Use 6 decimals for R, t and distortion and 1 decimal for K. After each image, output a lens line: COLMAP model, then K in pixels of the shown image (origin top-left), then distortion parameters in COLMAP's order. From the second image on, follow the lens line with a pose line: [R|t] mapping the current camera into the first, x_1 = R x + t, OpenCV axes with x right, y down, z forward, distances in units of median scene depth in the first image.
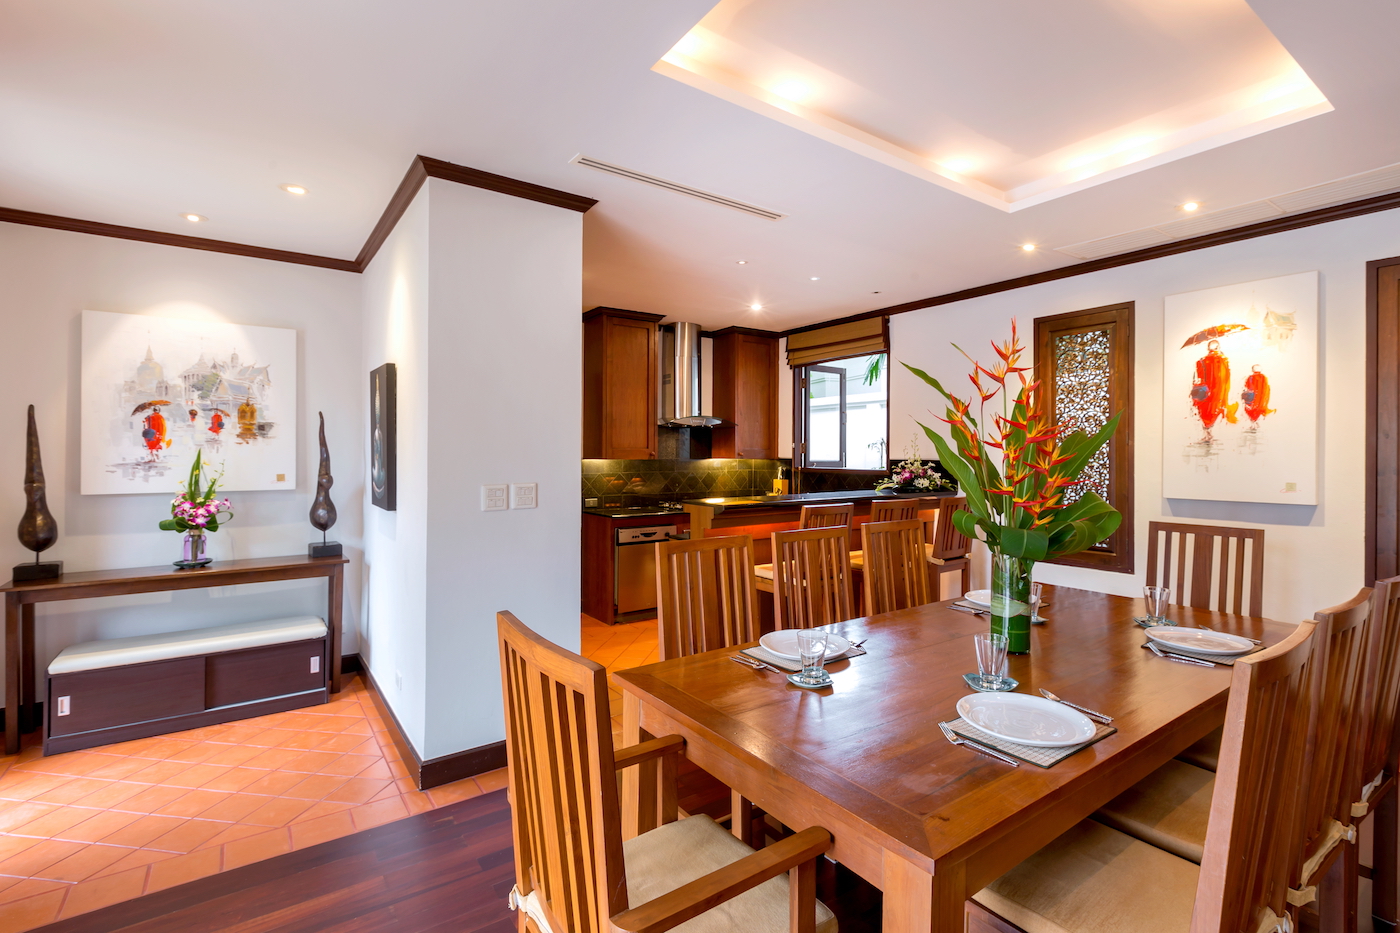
lens RADIAL K [[656.4, 0, 760.4], [0, 656.4, 412.0], [0, 0, 1]] dist [0.001630, -0.000140]
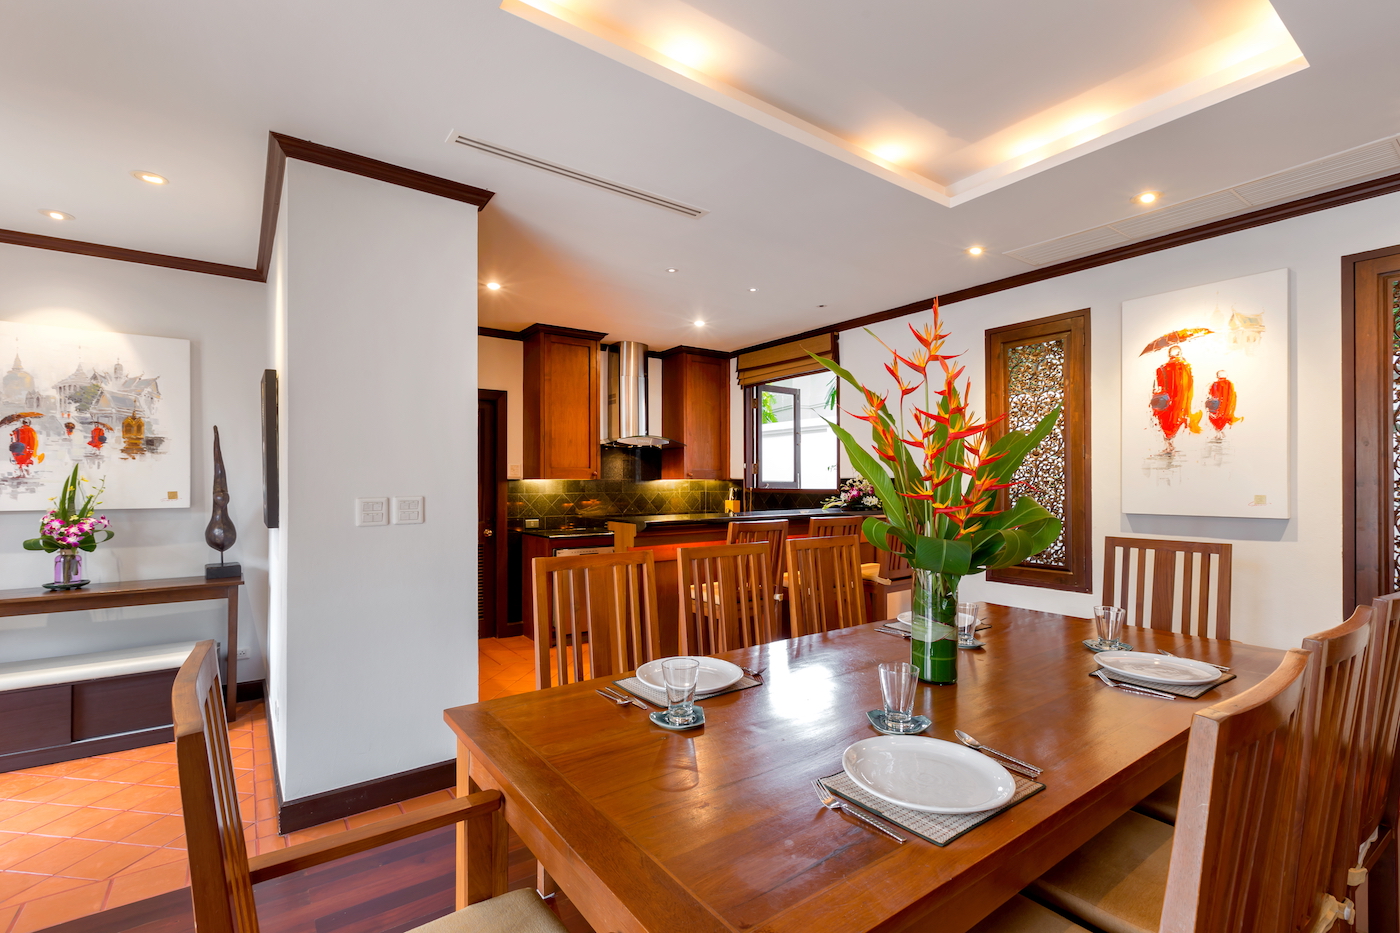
lens RADIAL K [[603.4, 0, 737.9], [0, 603.4, 449.5], [0, 0, 1]] dist [0.002039, 0.000163]
pose [[0.999532, -0.010947, -0.028553, 0.116615], [0.011000, 0.999938, 0.001692, 0.043049], [0.028533, -0.002005, 0.999591, 0.155361]]
